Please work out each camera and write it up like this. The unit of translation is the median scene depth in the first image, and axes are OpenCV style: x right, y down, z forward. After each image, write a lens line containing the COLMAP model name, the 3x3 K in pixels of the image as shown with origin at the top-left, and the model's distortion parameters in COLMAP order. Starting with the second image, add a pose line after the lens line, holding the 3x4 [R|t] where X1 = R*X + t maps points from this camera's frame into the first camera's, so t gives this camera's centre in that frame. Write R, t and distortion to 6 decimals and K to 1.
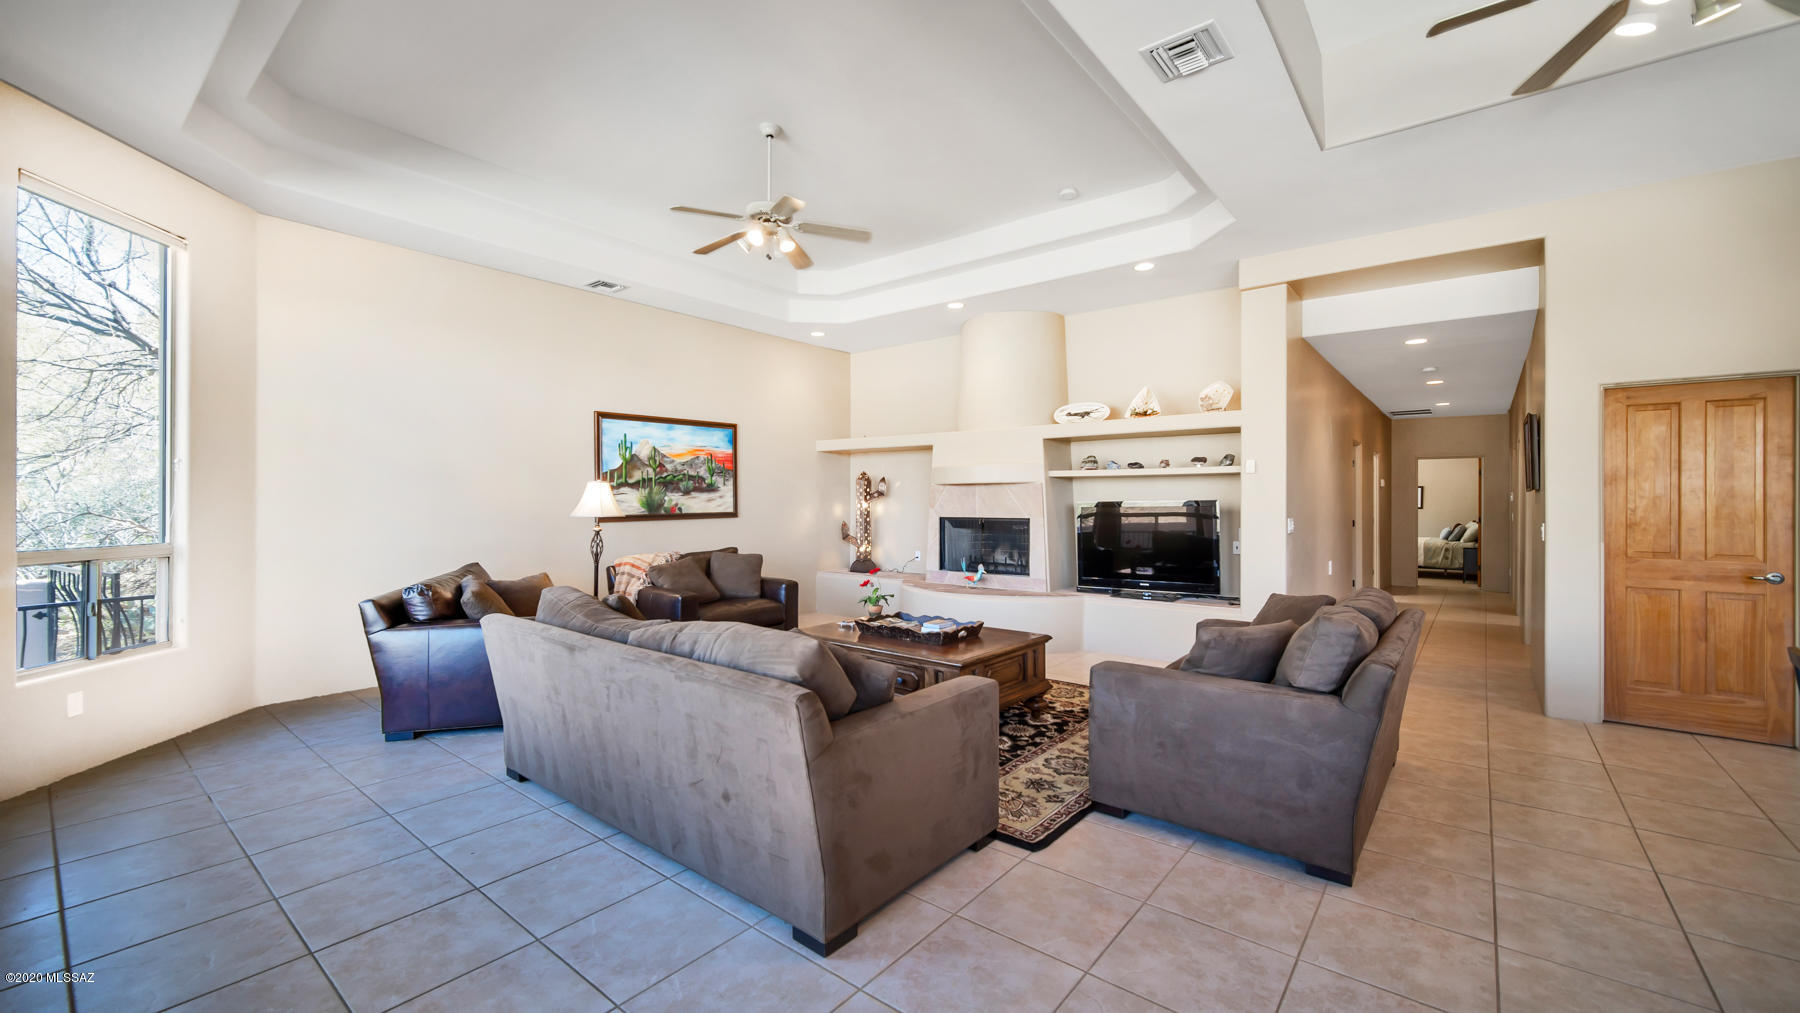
lens RADIAL K [[720.9, 0, 900.9], [0, 720.9, 499.1], [0, 0, 1]] dist [0.002411, -0.001427]
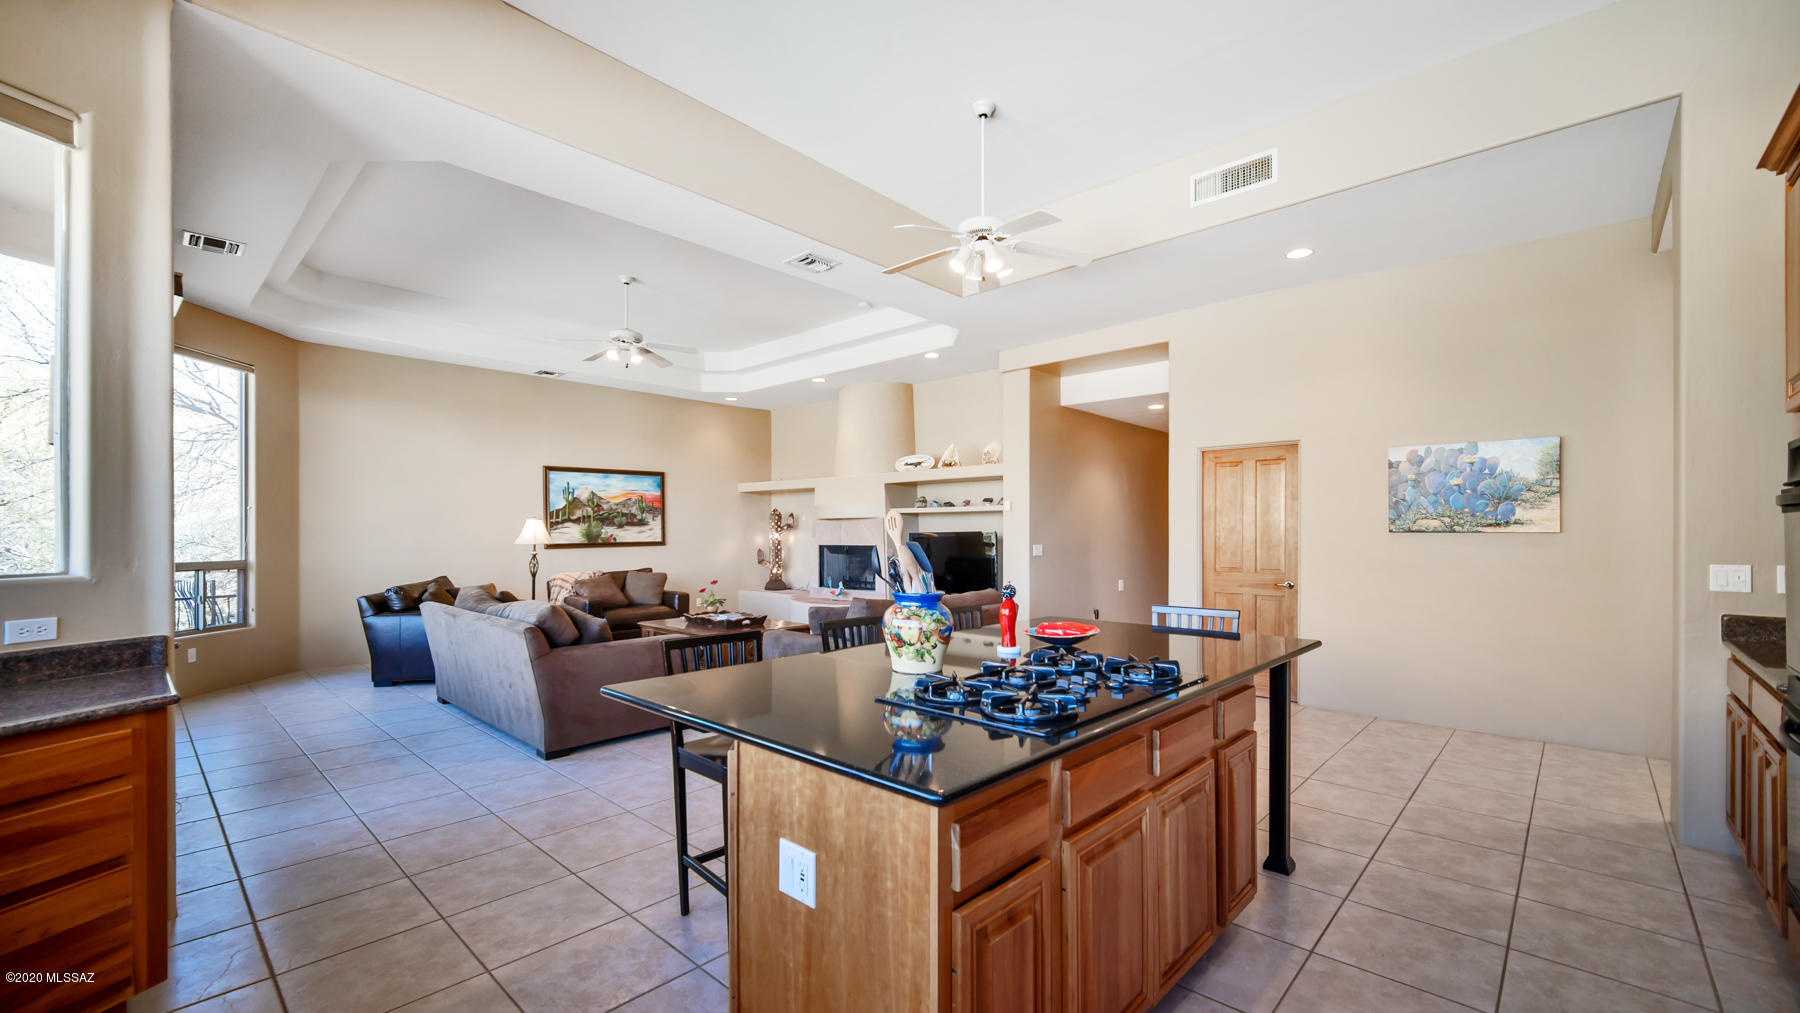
lens RADIAL K [[720.9, 0, 887.1], [0, 720.9, 532.7], [0, 0, 1]] dist [0.002411, -0.001427]
pose [[0.997309, -0.002345, -0.073271, 0.352209], [0.002568, 0.999992, 0.002953, -0.000196], [0.073263, -0.003134, 0.997308, -0.330130]]
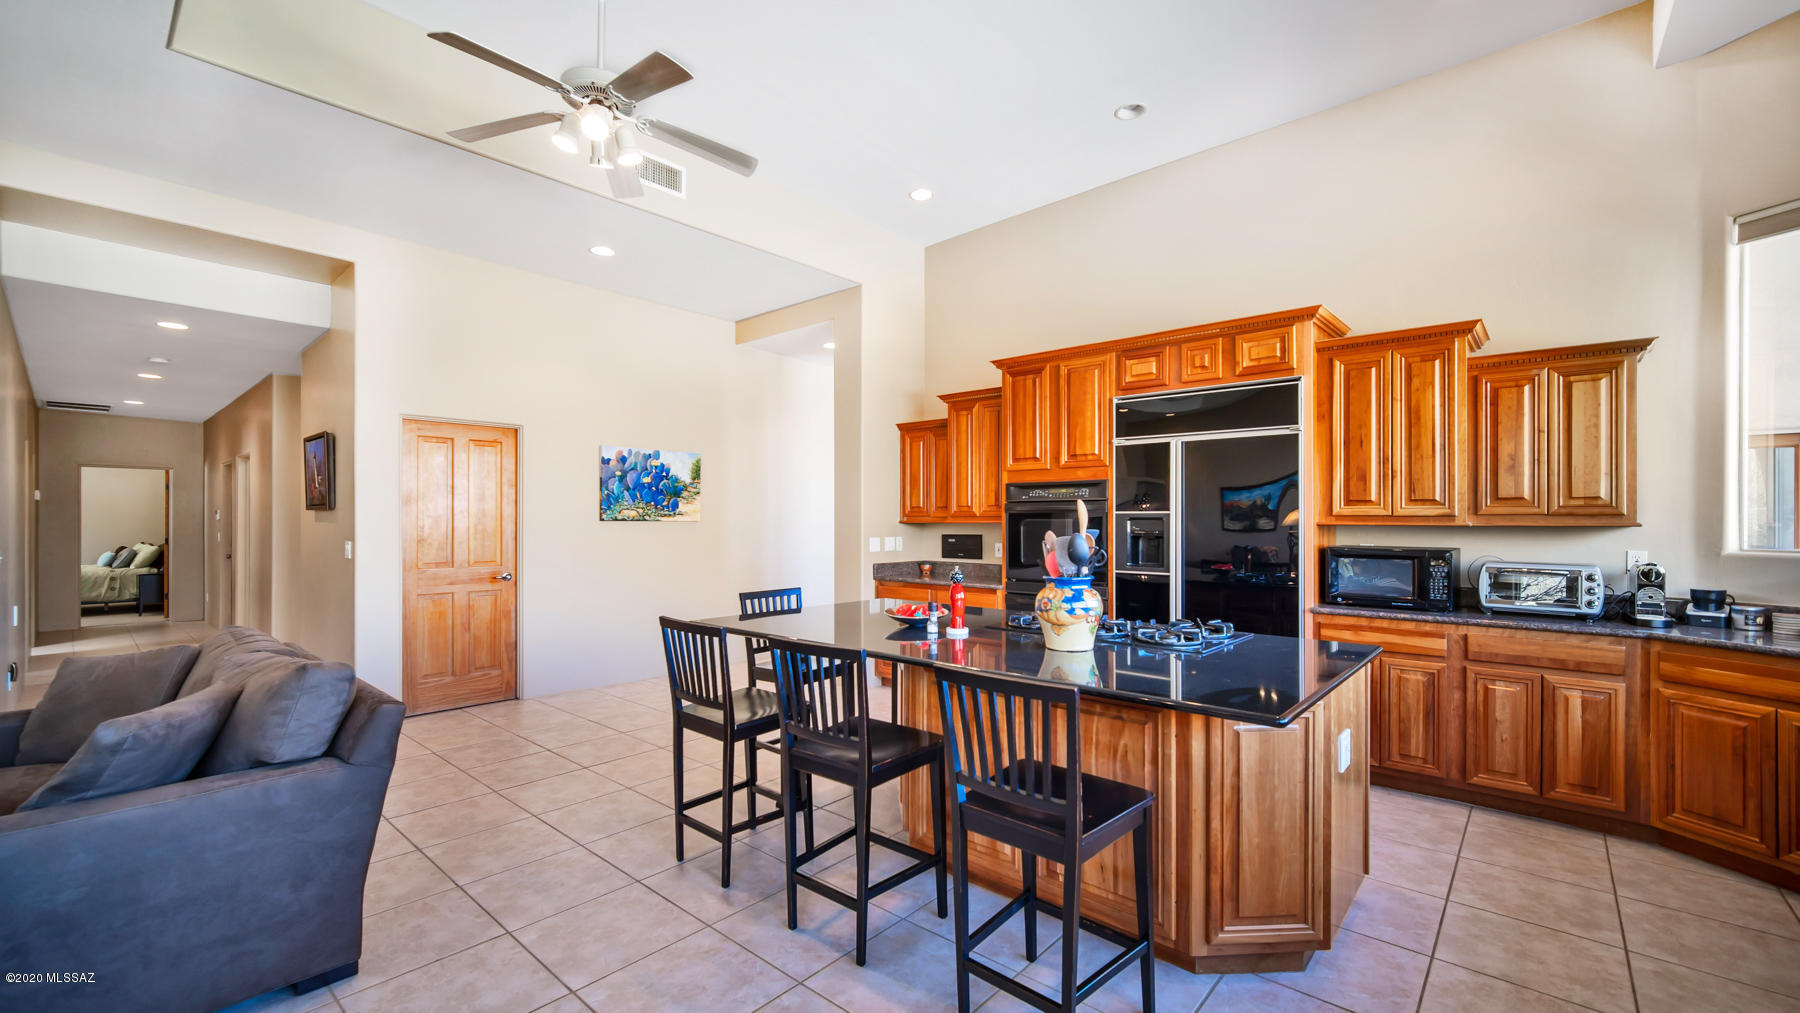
lens RADIAL K [[738.9, 0, 900.0], [0, 738.9, 517.0], [0, 0, 1]] dist [-0.001065, -0.000060]
pose [[0.040840, 0.002751, 0.999162, -0.095305], [-0.002352, 0.999994, -0.002657, 0.000033], [-0.999163, -0.002242, 0.040846, 0.141758]]
